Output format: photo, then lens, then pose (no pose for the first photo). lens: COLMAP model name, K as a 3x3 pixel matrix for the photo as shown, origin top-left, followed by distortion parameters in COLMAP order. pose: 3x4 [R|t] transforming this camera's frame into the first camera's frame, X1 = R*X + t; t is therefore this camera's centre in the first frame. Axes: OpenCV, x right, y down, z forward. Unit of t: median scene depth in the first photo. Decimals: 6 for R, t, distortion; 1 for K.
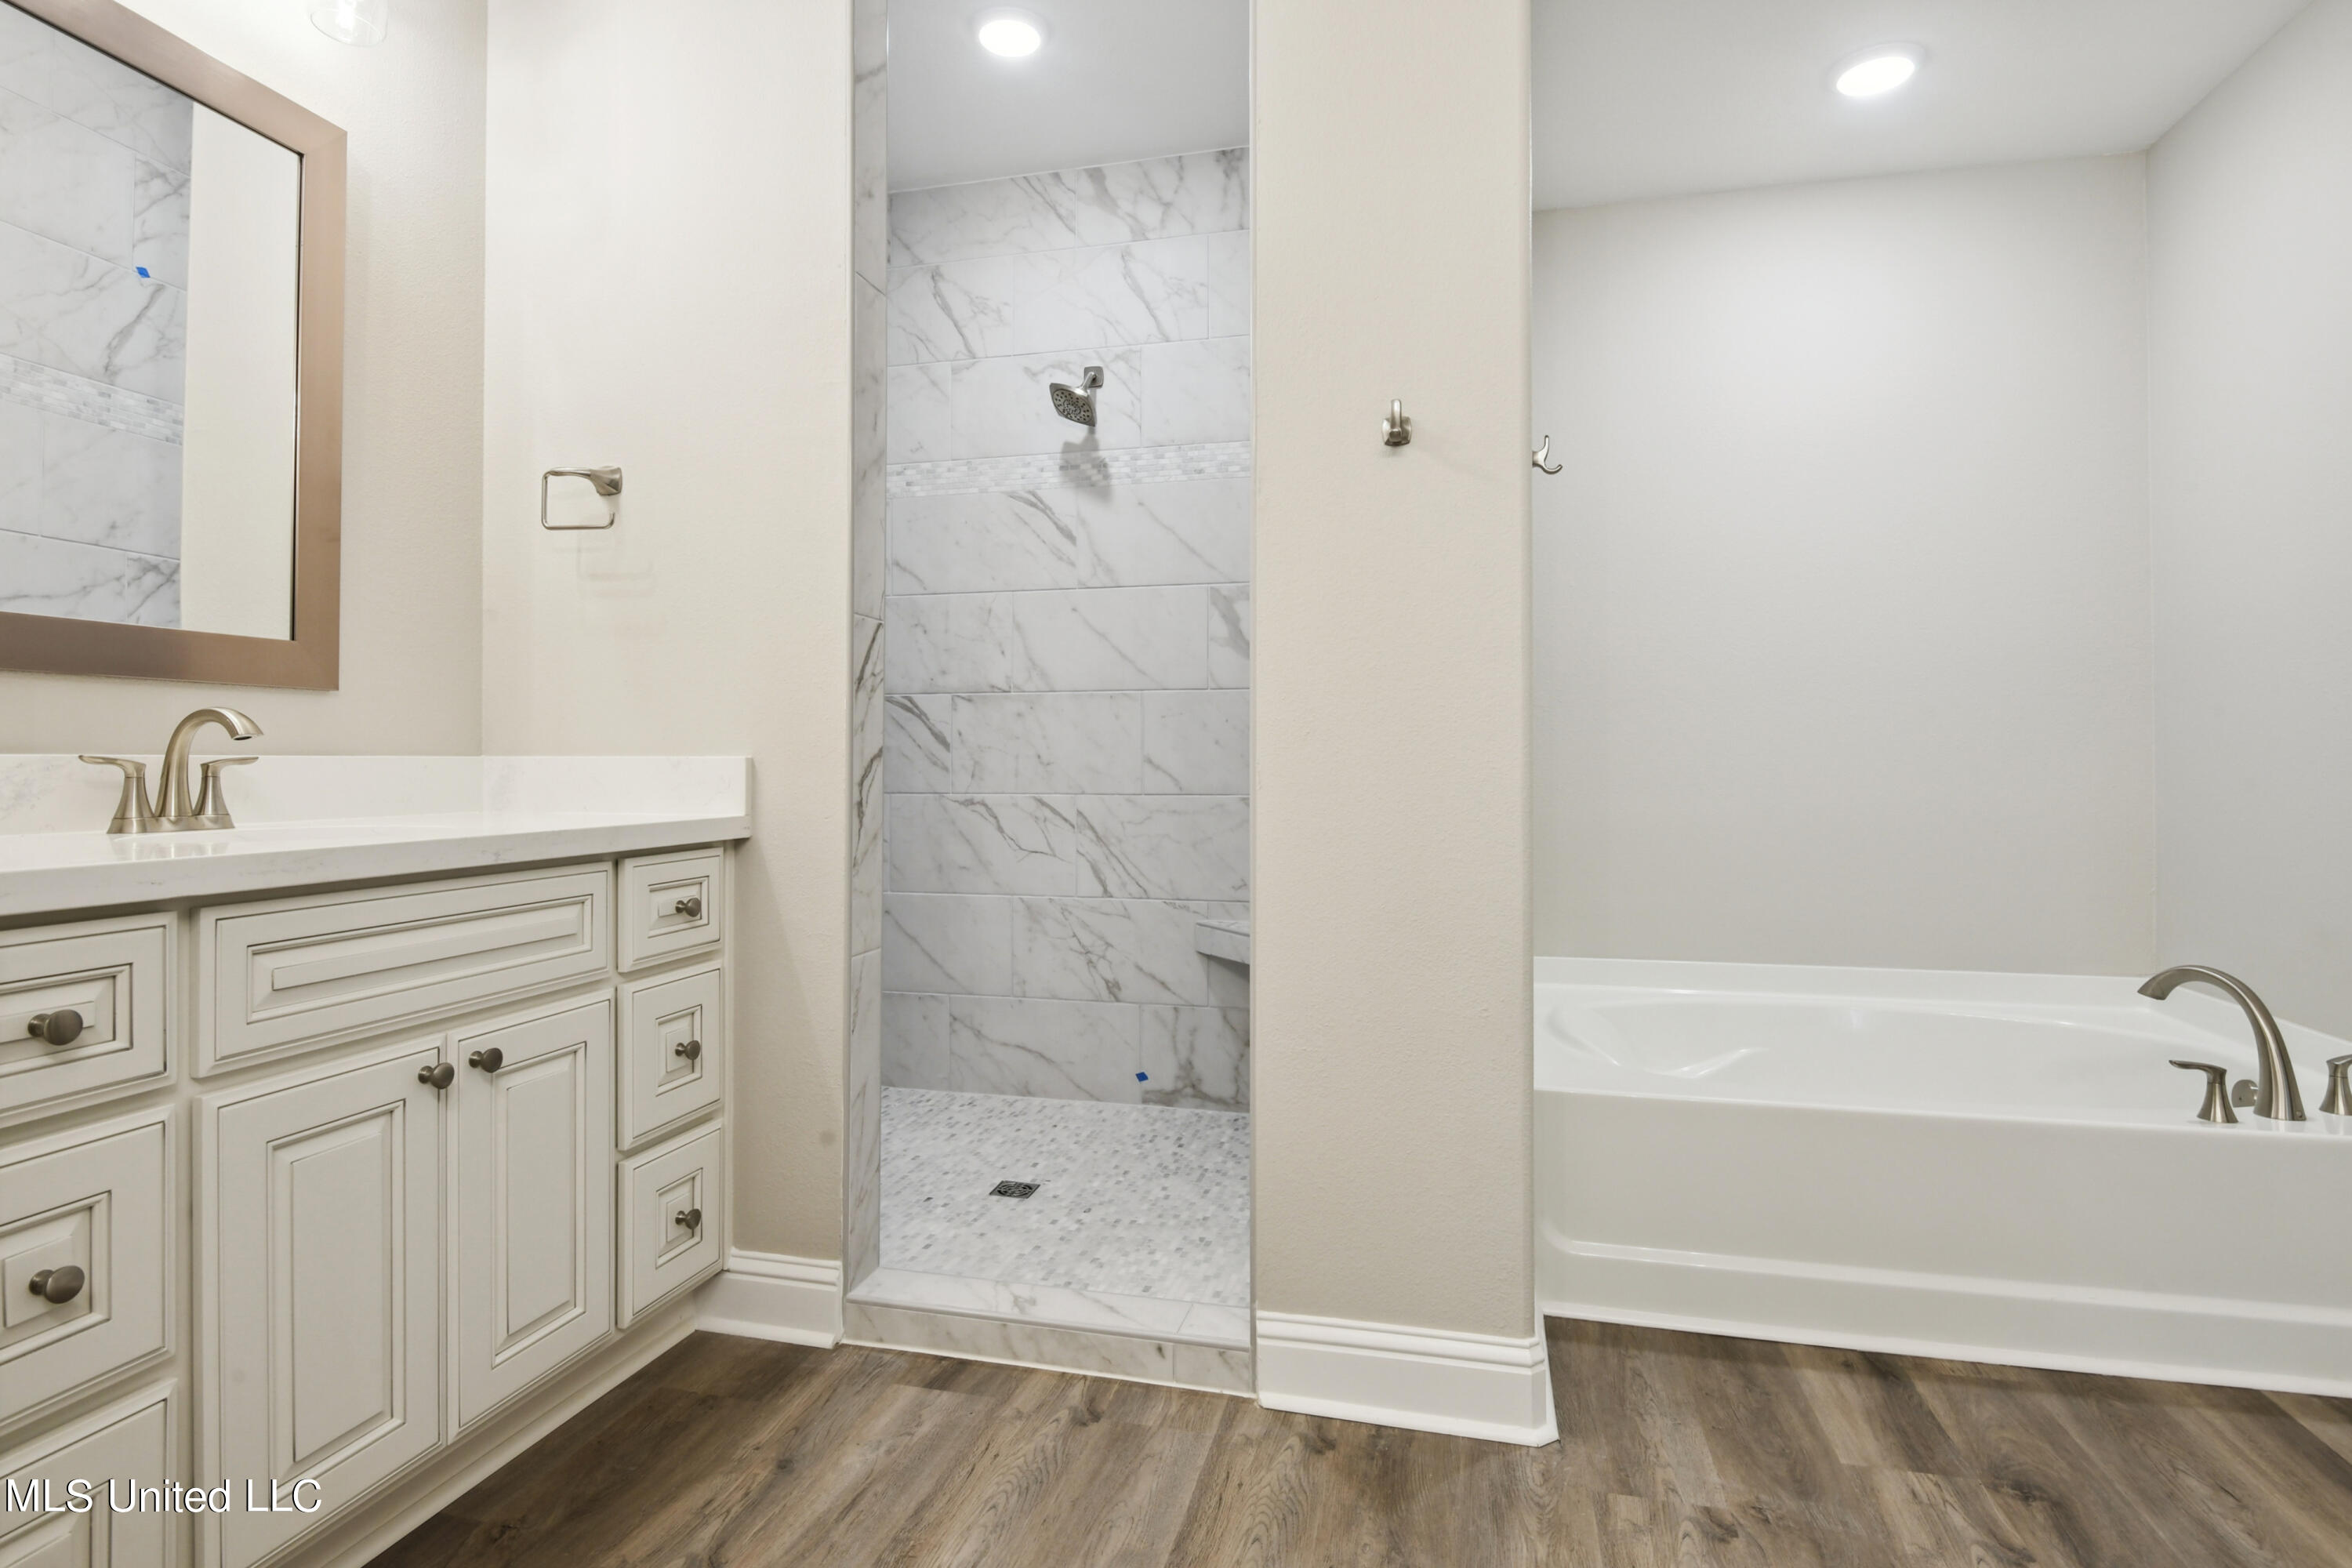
lens RADIAL K [[1215.9, 0, 1155.2], [0, 1215.9, 745.6], [0, 0, 1]] dist [-0.002138, -0.002814]
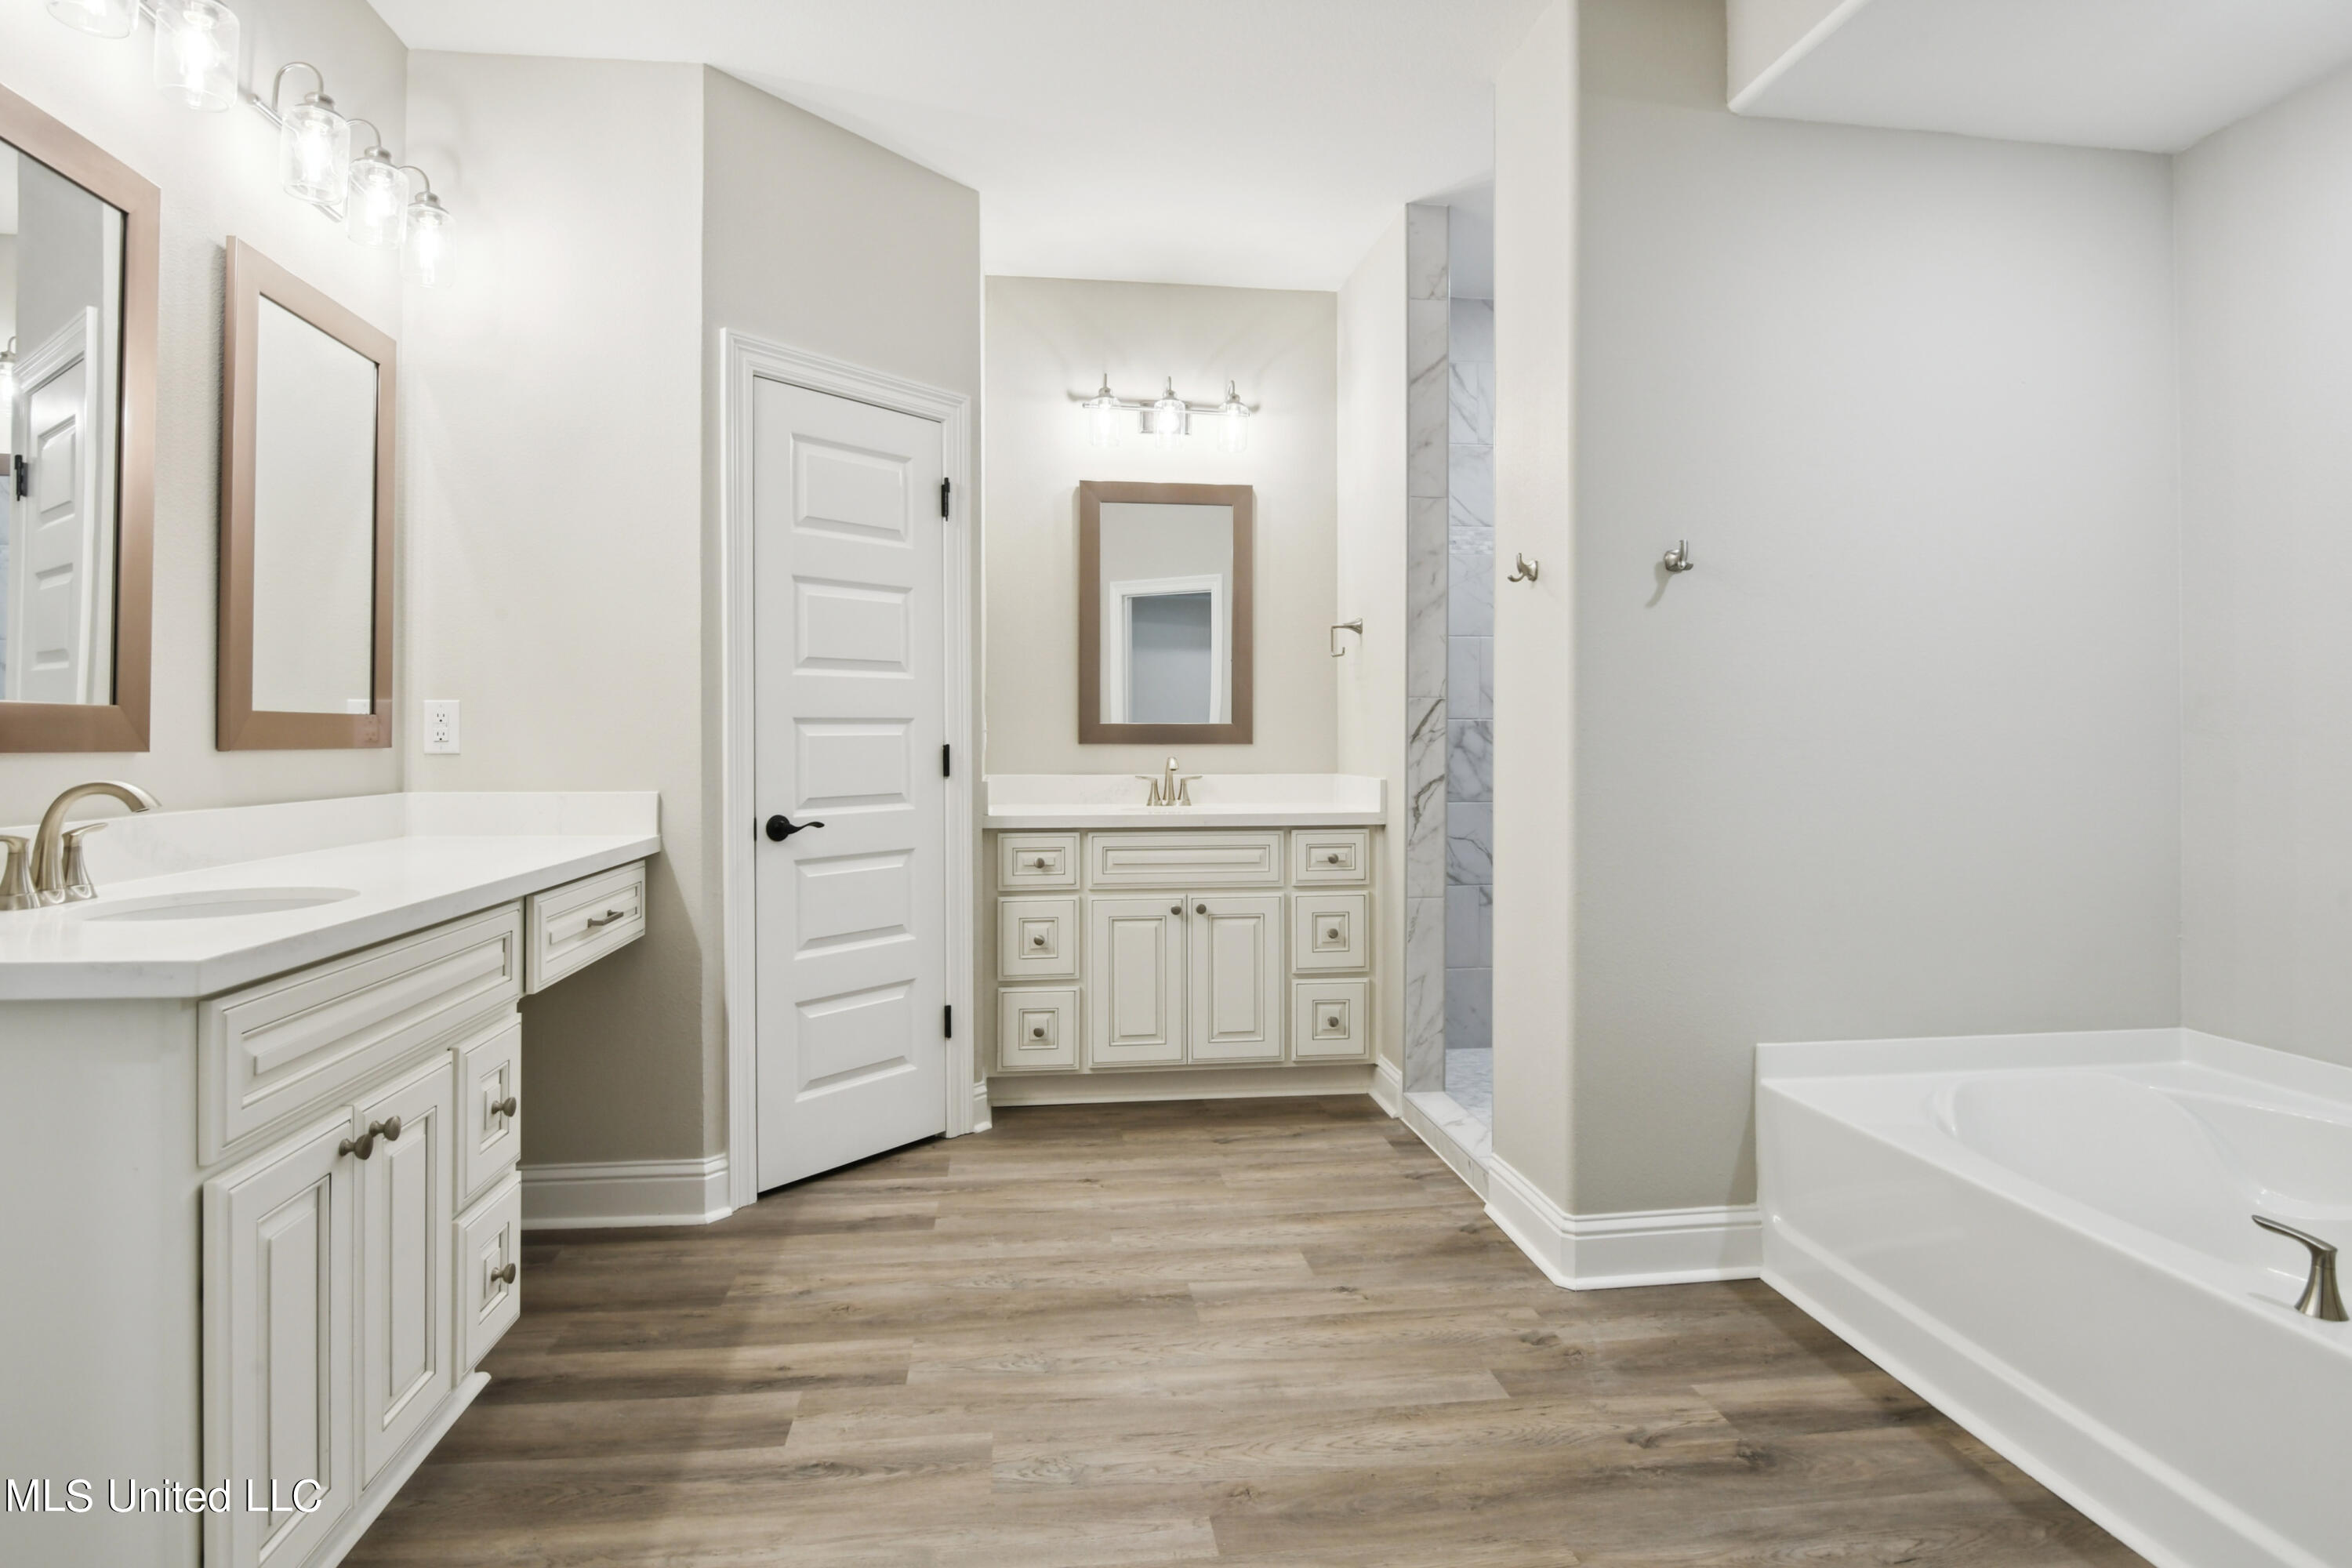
lens RADIAL K [[1292.4, 0, 1197.4], [0, 1292.4, 738.7], [0, 0, 1]] dist [-0.001731, 0.000209]
pose [[0.370177, -0.001021, -0.928961, 1.549169], [0.011846, 0.999923, 0.003621, -0.070554], [0.928886, -0.012345, 0.370160, 0.058952]]
